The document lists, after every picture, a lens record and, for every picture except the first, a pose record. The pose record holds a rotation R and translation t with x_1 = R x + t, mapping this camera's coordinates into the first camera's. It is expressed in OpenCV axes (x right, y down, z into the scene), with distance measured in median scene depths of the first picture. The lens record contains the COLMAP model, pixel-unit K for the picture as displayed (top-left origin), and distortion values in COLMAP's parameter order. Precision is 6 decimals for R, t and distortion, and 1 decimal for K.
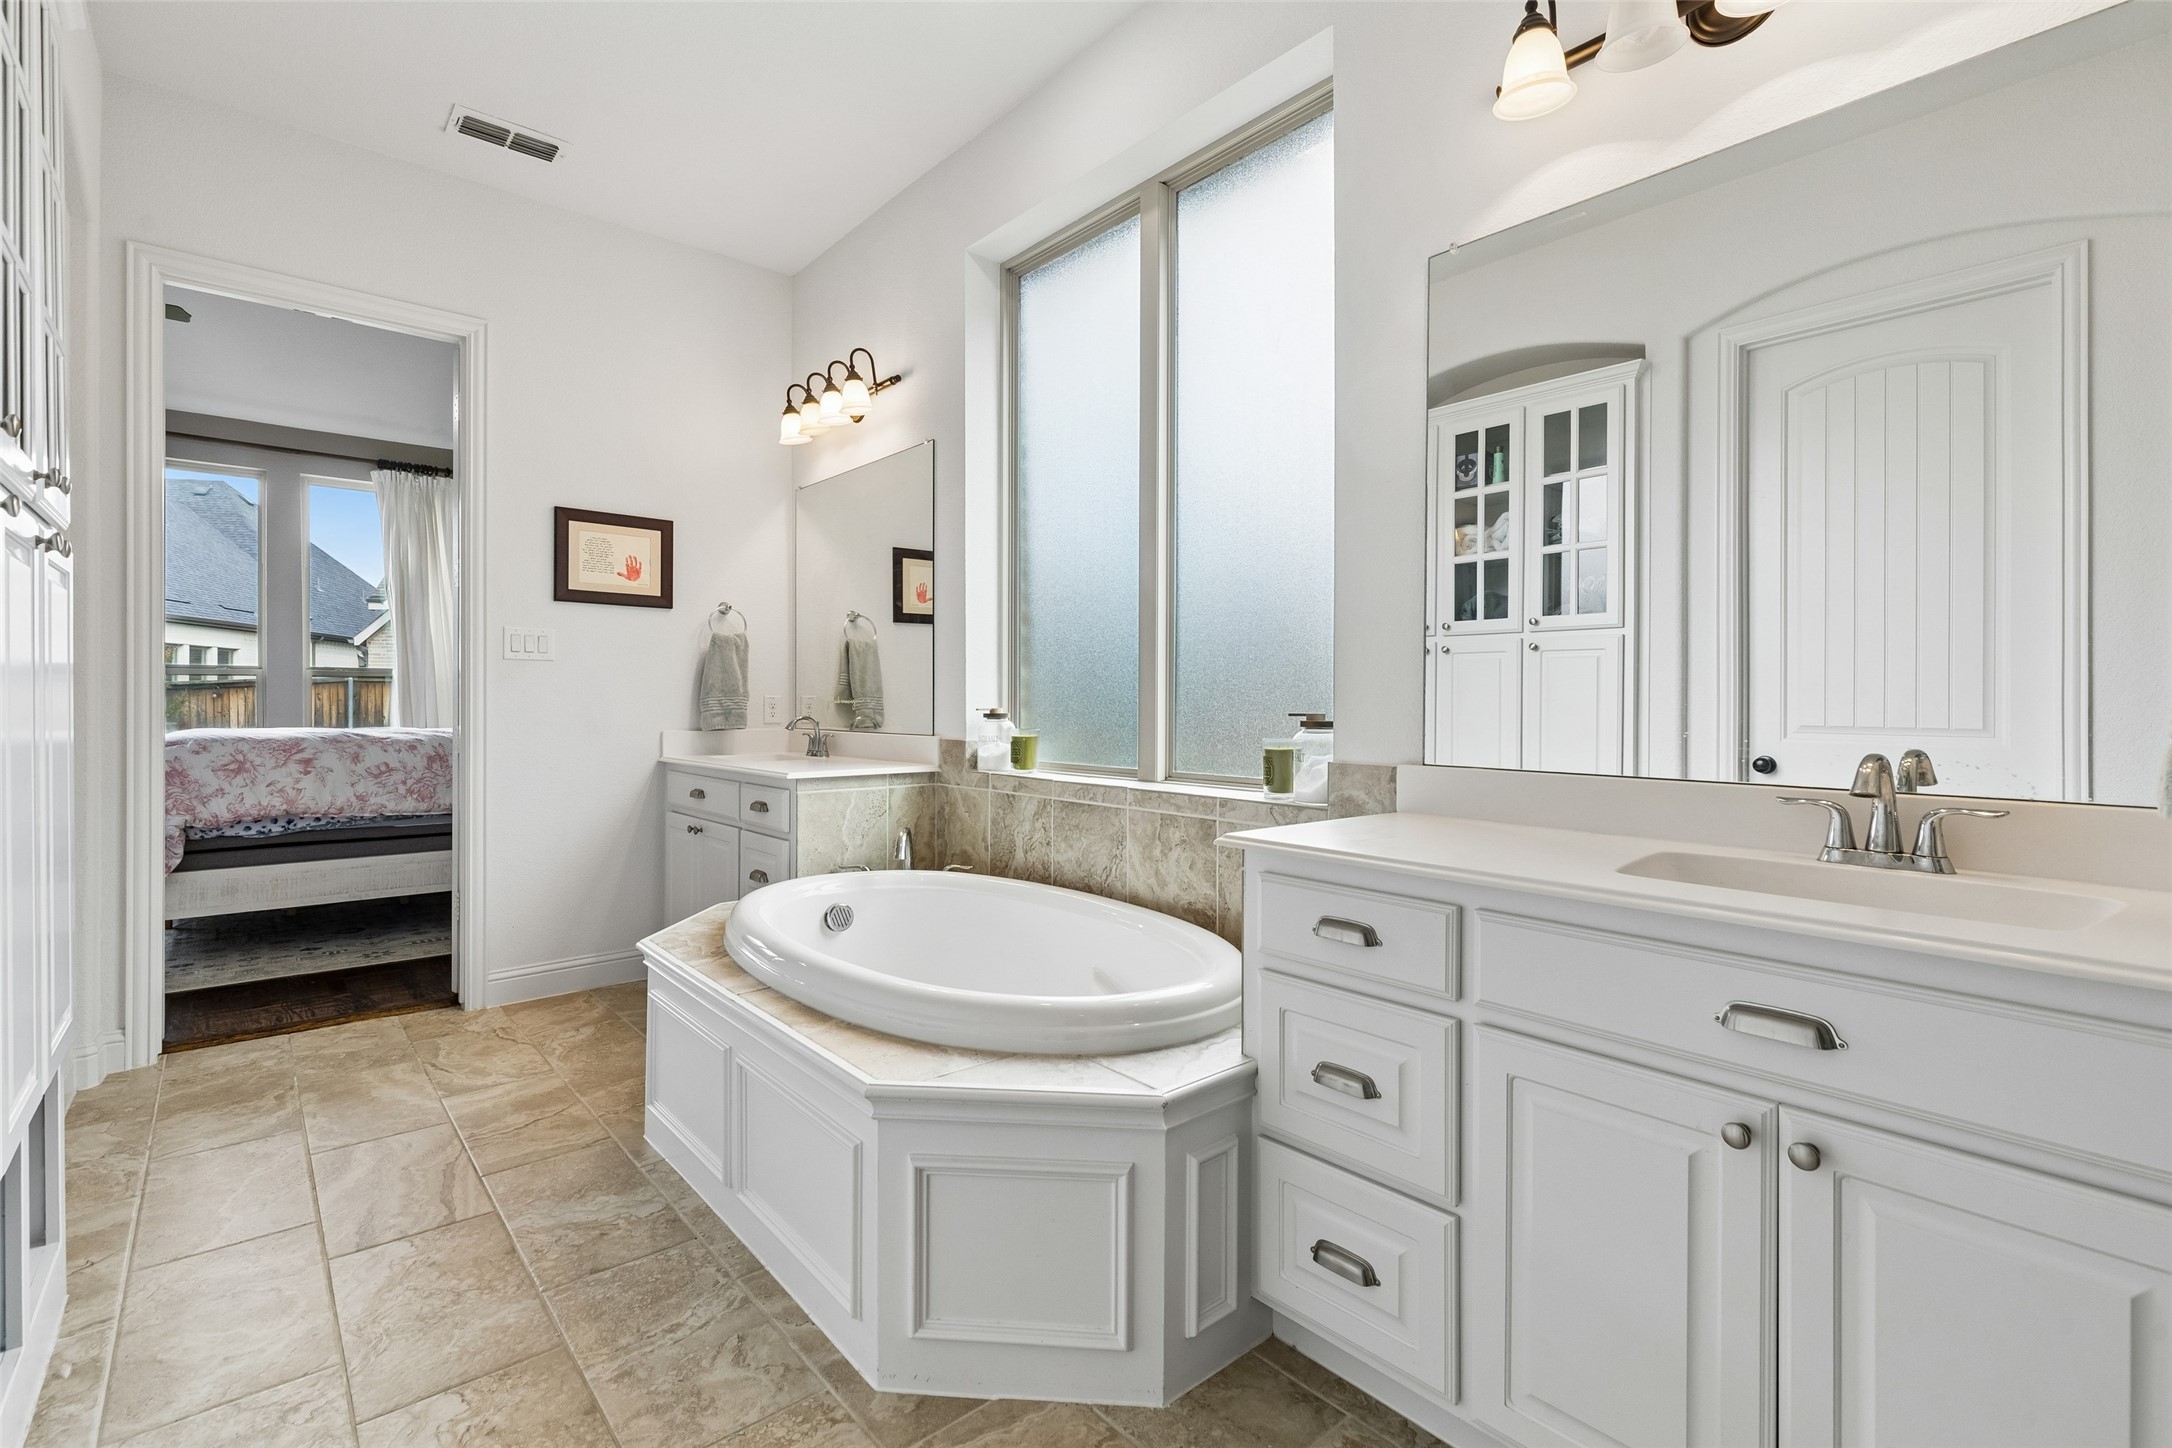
lens RADIAL K [[992.8, 0, 1081.9], [0, 992.8, 706.0], [0, 0, 1]] dist [0.001972, -0.003282]
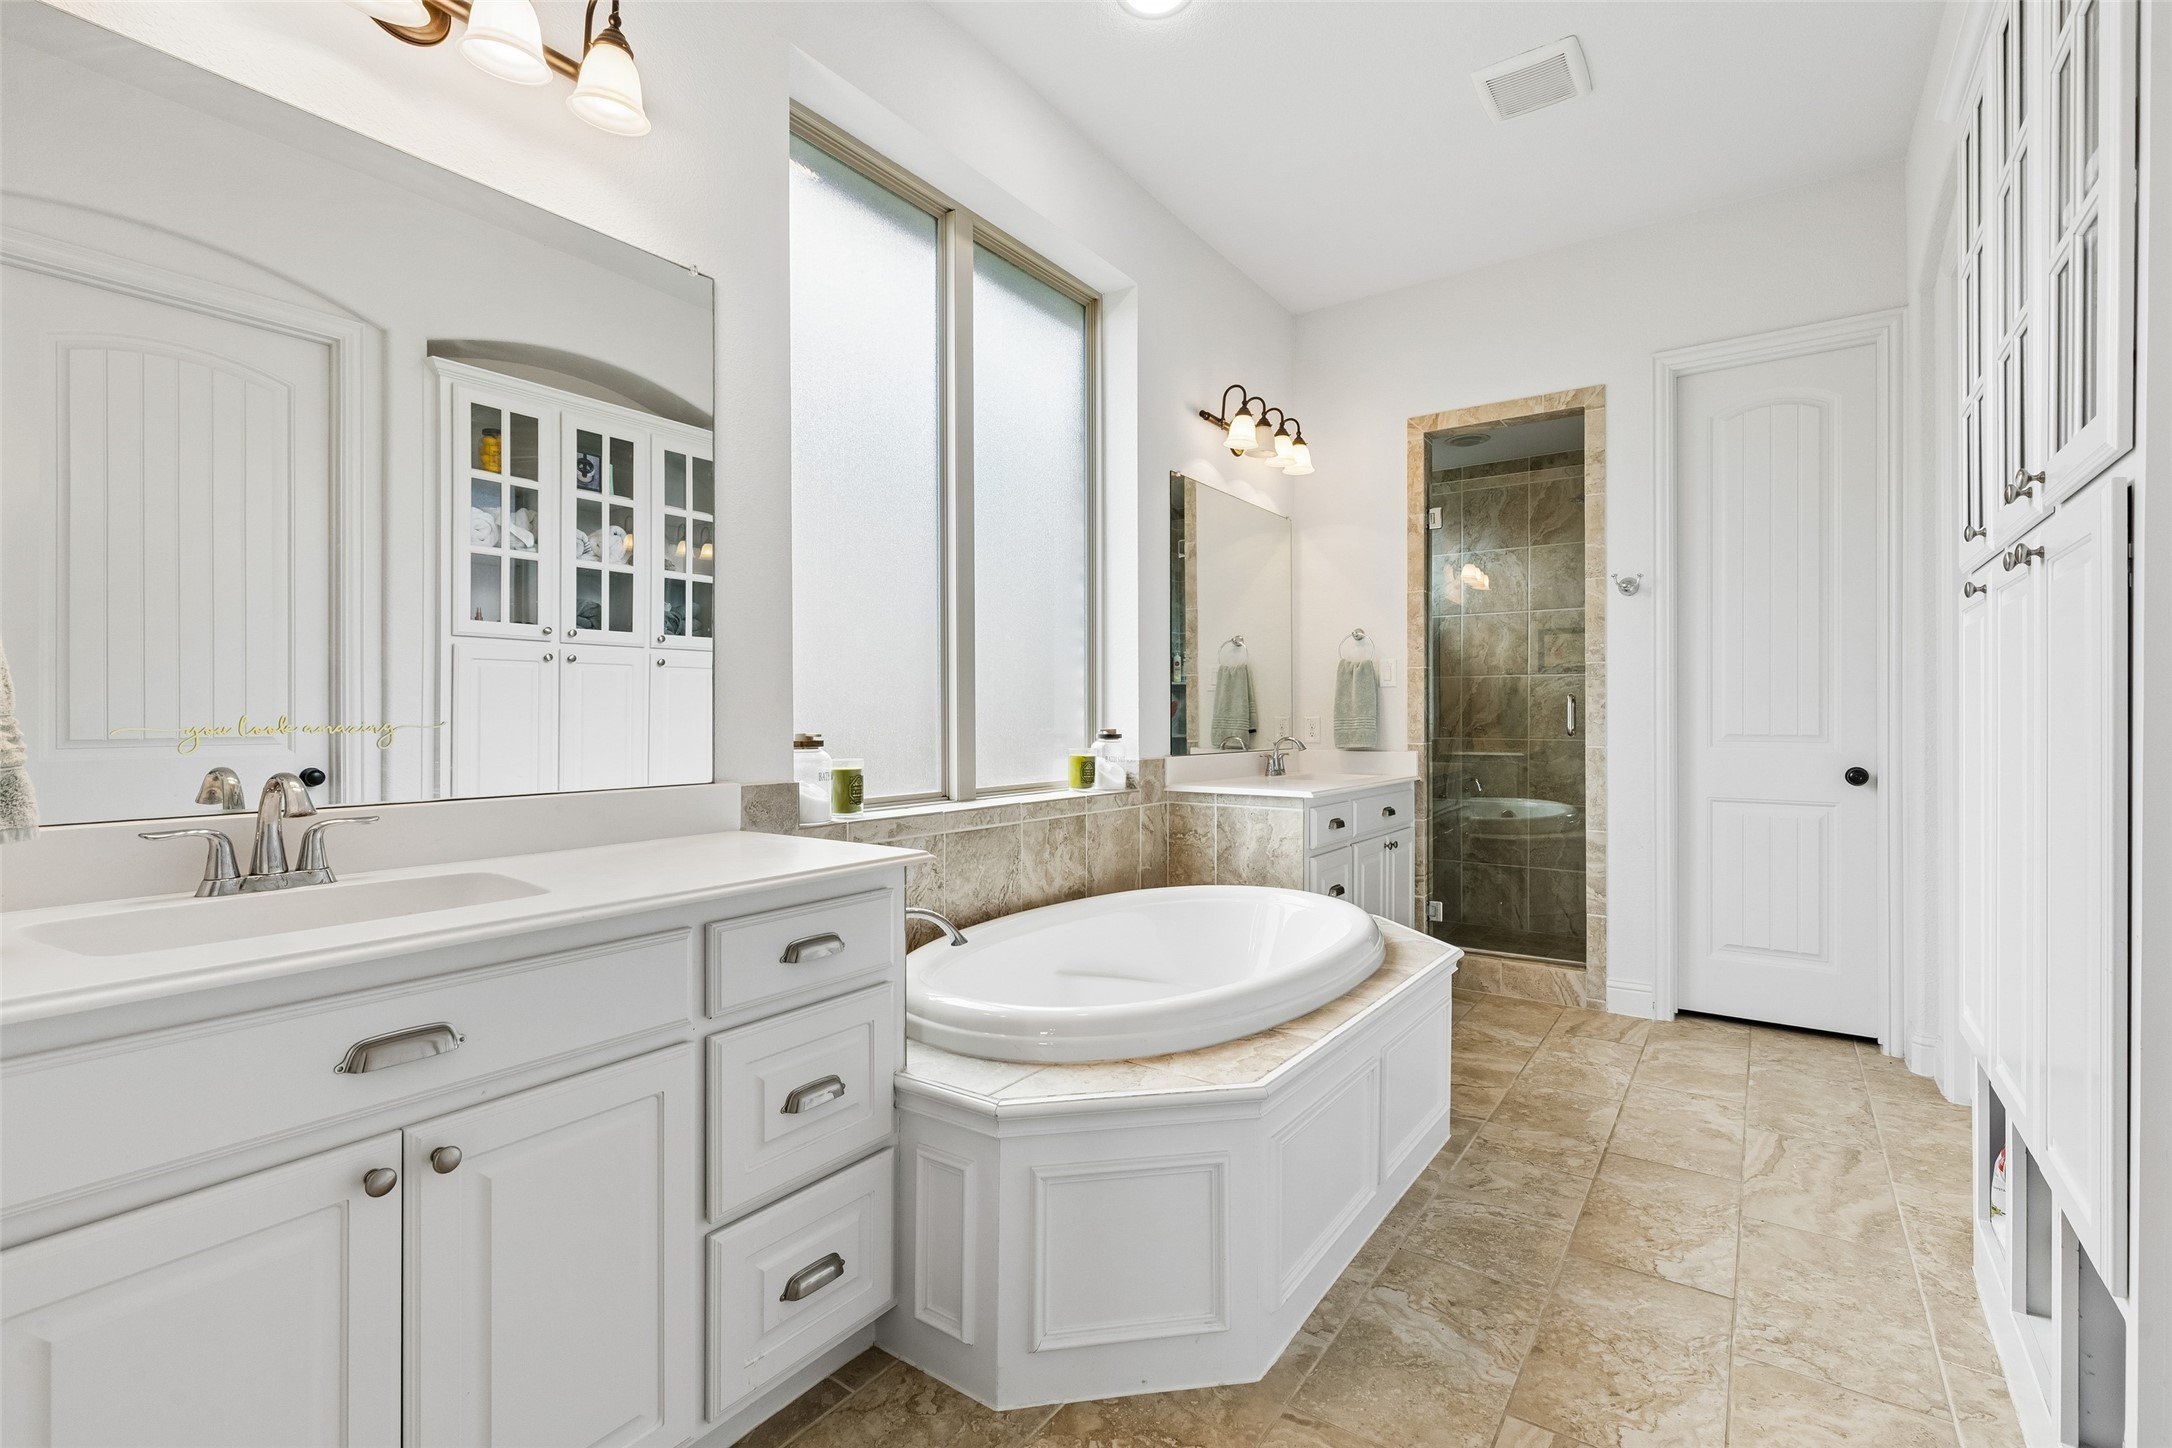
lens RADIAL K [[979.3, 0, 1075.2], [0, 979.3, 719.8], [0, 0, 1]] dist [0.002471, -0.000377]
pose [[-0.244113, -0.012861, 0.969661, -1.043843], [-0.003530, 0.999917, 0.012374, -0.021222], [-0.969740, -0.000402, -0.244138, 1.277715]]
